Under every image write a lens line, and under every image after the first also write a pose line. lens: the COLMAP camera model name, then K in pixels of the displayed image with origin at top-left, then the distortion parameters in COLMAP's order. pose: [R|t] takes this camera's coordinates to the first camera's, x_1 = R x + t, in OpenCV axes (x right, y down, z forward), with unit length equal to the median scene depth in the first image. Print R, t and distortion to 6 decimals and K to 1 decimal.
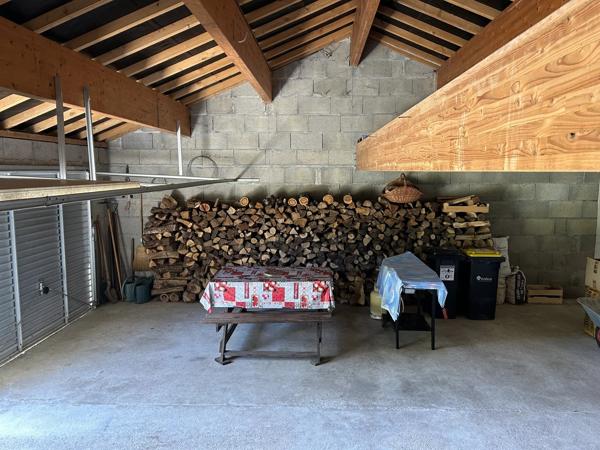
lens RADIAL K [[455.7, 0, 300.0], [0, 455.7, 224.8], [0, 0, 1]] dist [-0.000649, -0.007445]
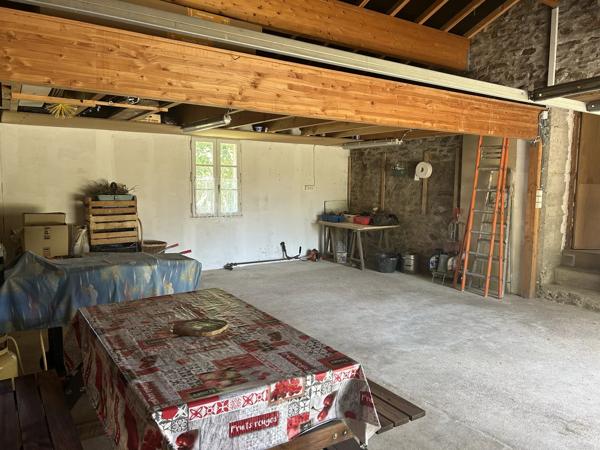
lens RADIAL K [[455.7, 0, 299.5], [0, 455.7, 225.3], [0, 0, 1]] dist [-0.000649, -0.007445]
pose [[-0.592417, -0.085352, 0.801098, -0.581557], [0.089935, 0.981150, 0.171043, -0.050504], [-0.800596, 0.173375, -0.573574, 1.603320]]
